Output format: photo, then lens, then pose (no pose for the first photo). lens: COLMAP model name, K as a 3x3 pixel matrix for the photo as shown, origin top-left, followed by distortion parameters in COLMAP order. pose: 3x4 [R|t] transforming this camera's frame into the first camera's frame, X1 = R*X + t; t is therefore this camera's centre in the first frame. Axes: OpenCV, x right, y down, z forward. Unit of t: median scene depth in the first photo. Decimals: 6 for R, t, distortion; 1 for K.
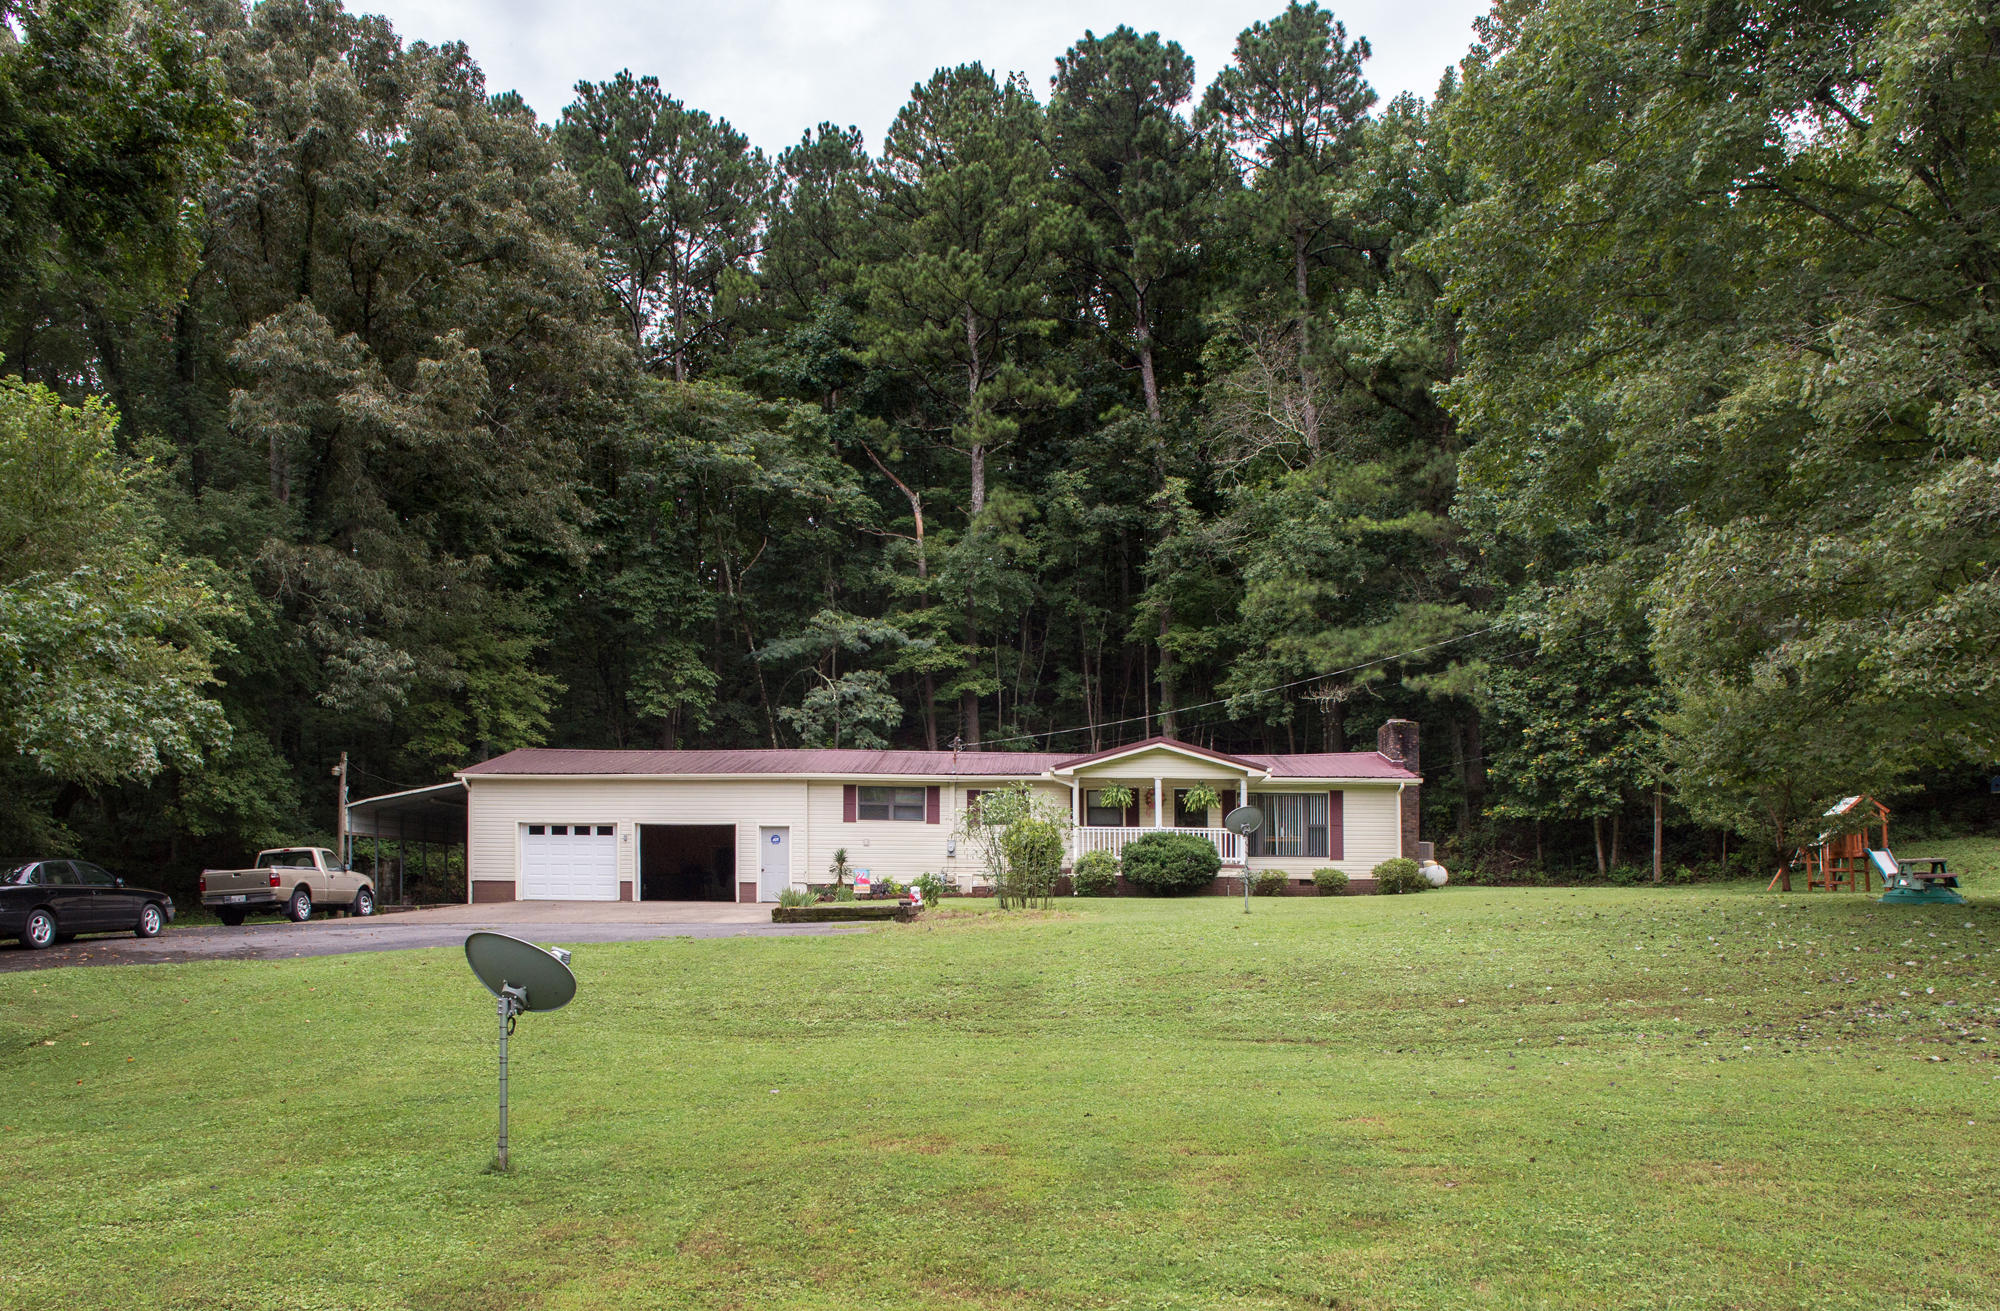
lens RADIAL K [[1408.9, 0, 1040.1], [0, 1408.9, 779.3], [0, 0, 1]] dist [-0.035387, 0.005456]
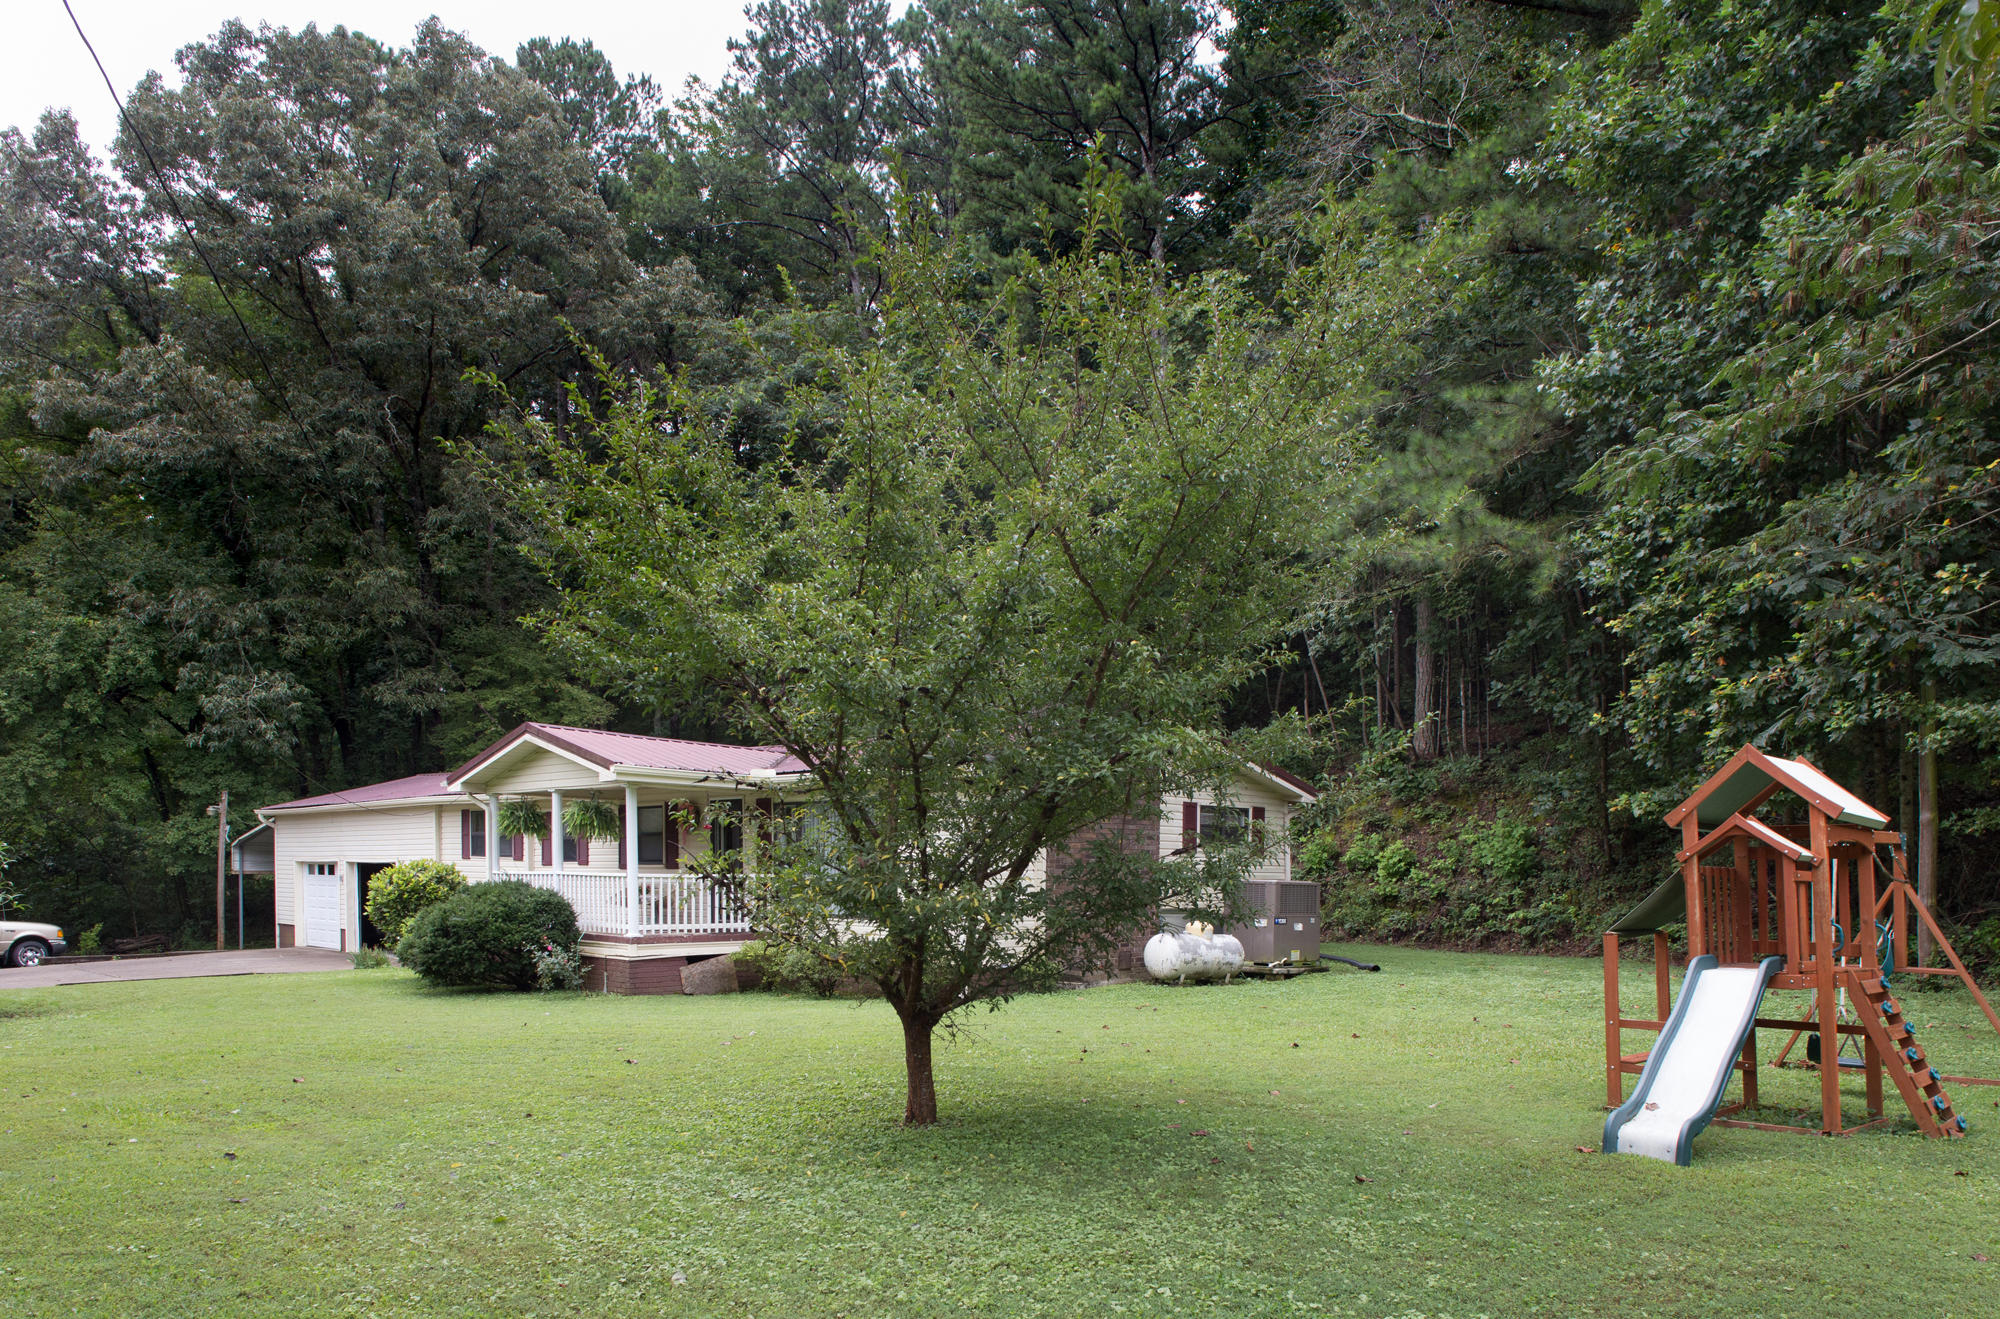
lens RADIAL K [[1373.9, 0, 995.8], [0, 1373.9, 926.6], [0, 0, 1]] dist [-0.034733, 0.001737]
pose [[0.757361, 0.024338, -0.652542, 0.475214], [0.054366, 0.993486, 0.100153, 0.007093], [0.650729, -0.111328, 0.751104, 0.526894]]
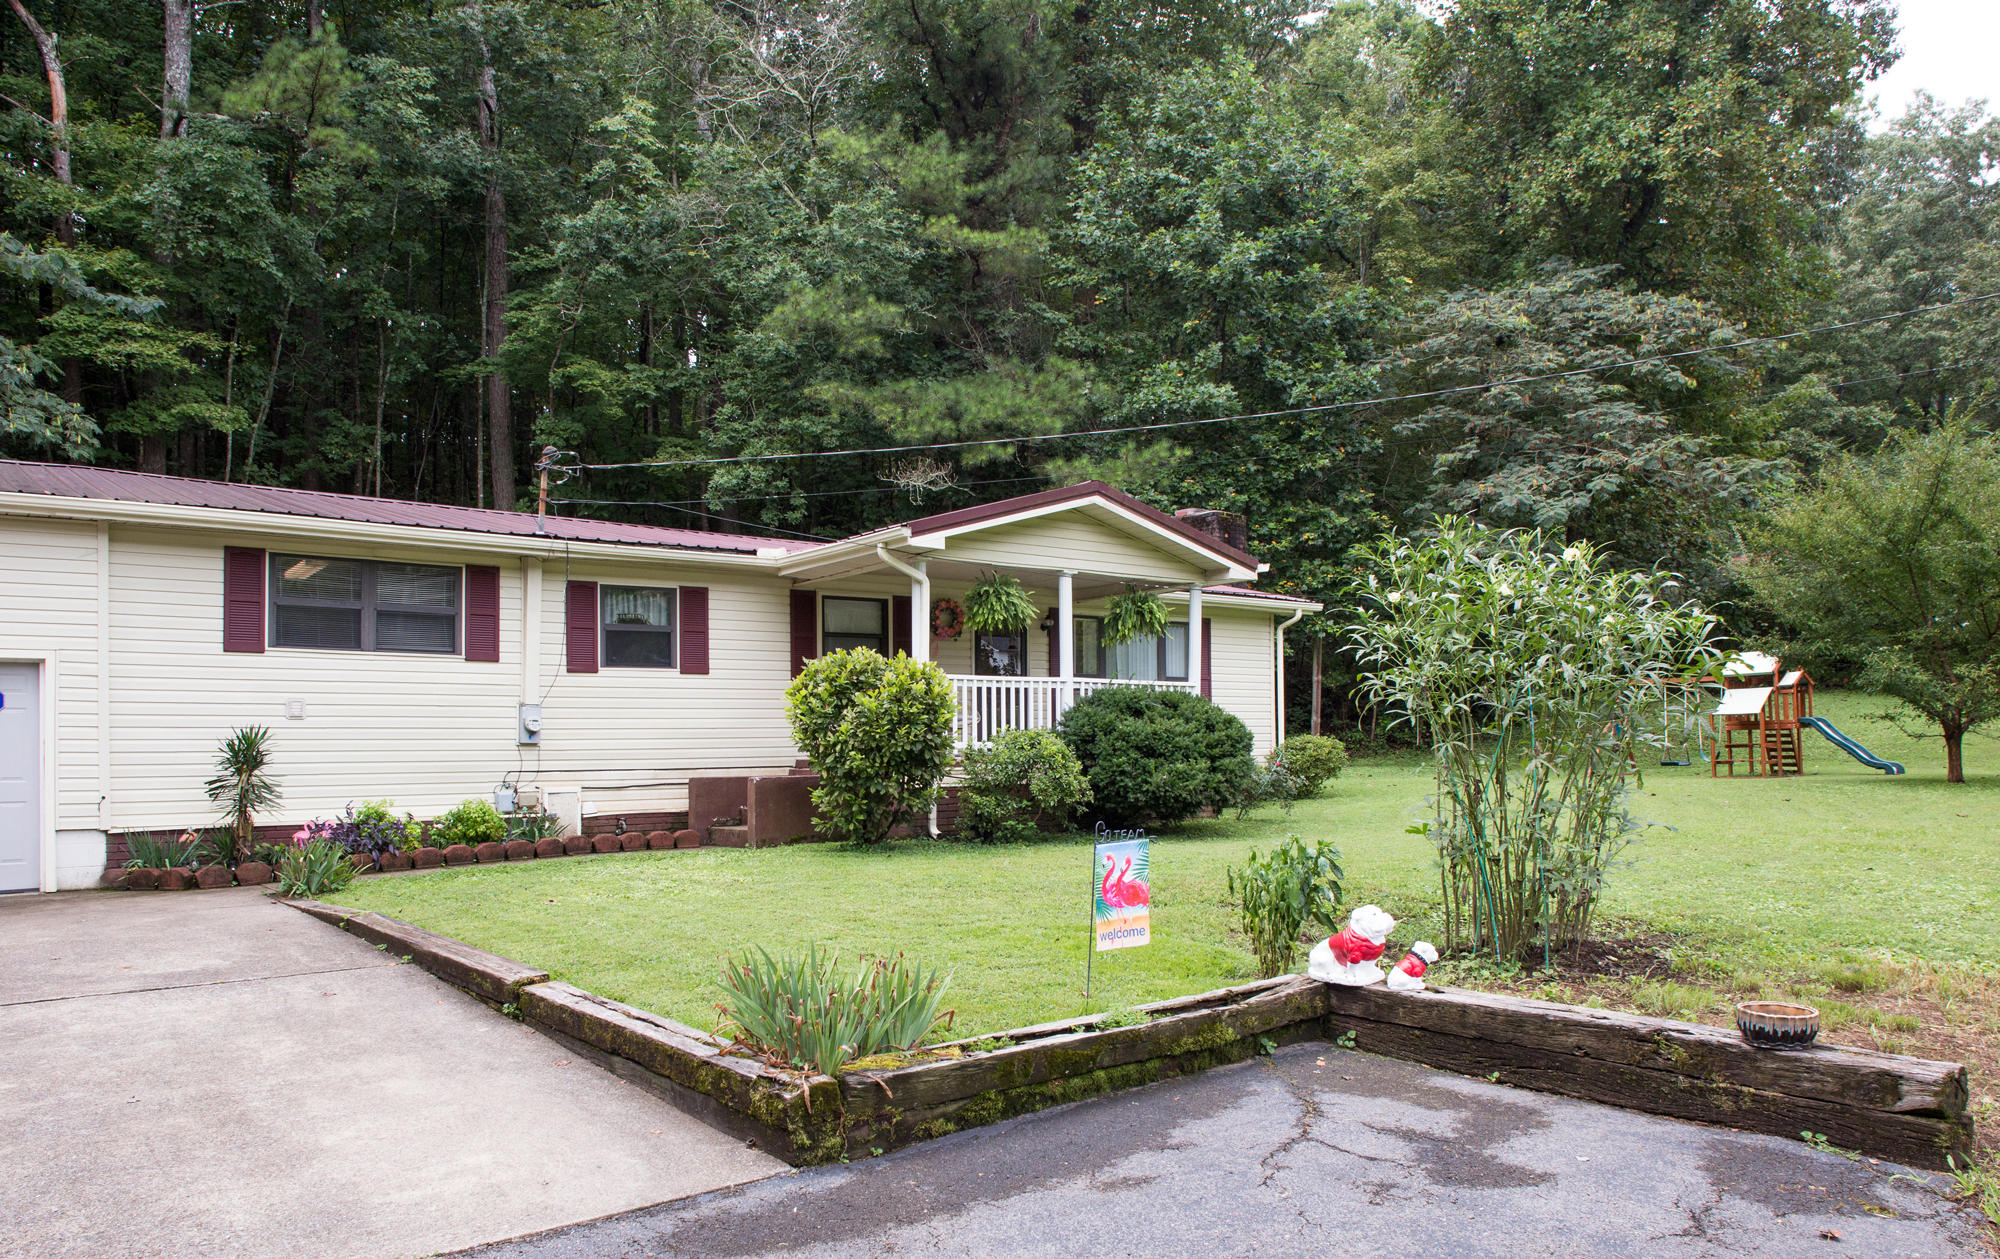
lens RADIAL K [[1347.0, 0, 952.7], [0, 1347.0, 694.1], [0, 0, 1]] dist [-0.009600, 0.000872]
pose [[0.789218, 0.006202, 0.614082, -0.168910], [-0.030504, 0.999111, 0.029112, 0.021493], [-0.613355, -0.041708, 0.788705, 0.522828]]
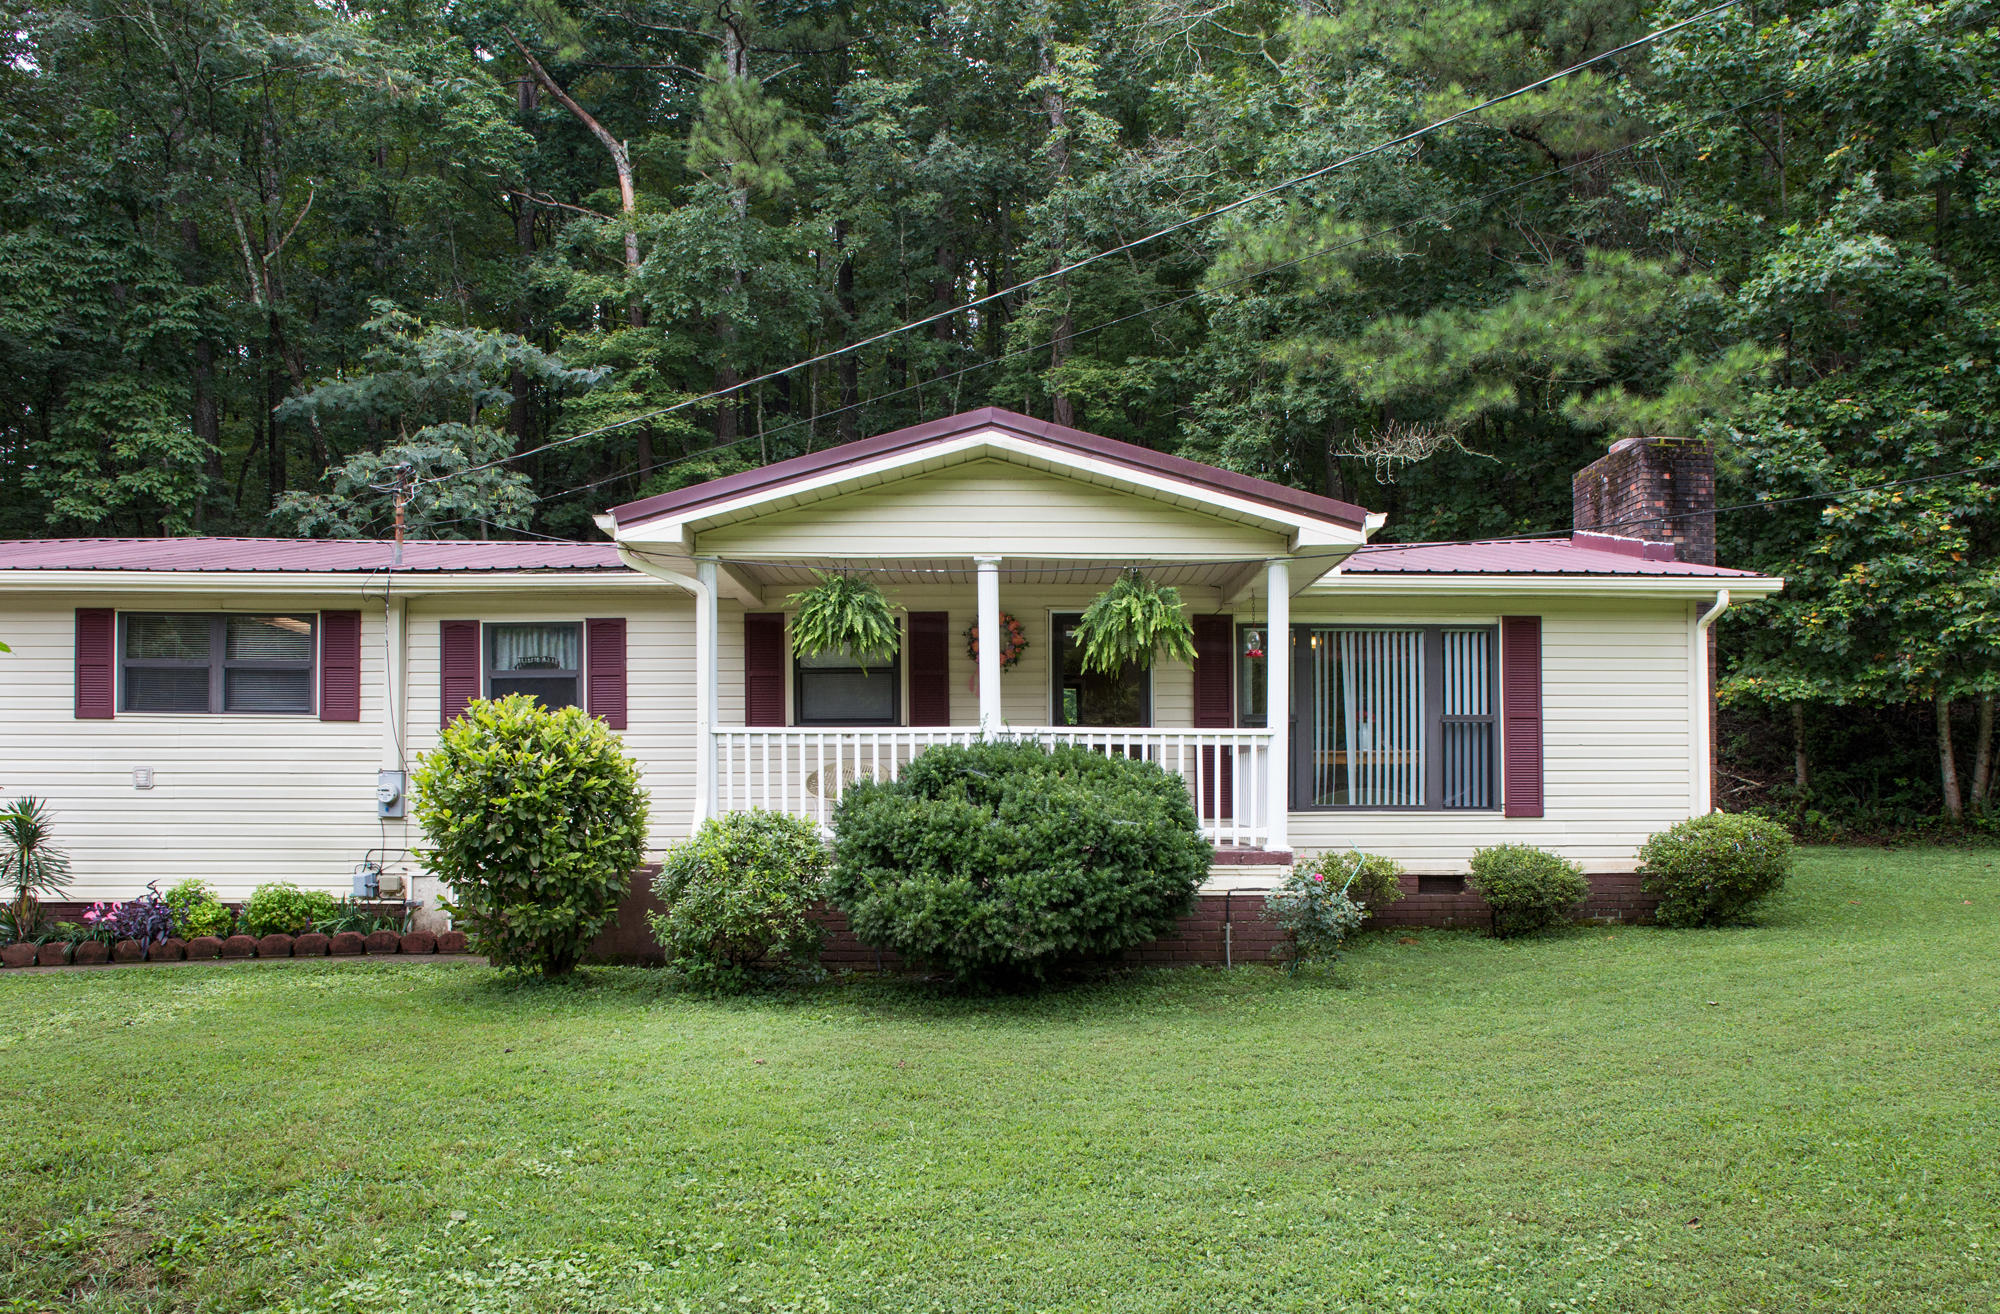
lens RADIAL K [[1408.9, 0, 1040.1], [0, 1408.9, 780.8], [0, 0, 1]] dist [-0.035387, 0.005456]
pose [[0.998368, -0.009660, 0.056283, 0.060507], [0.005554, 0.997342, 0.072649, 0.018689], [-0.056835, -0.072218, 0.995768, 0.548627]]
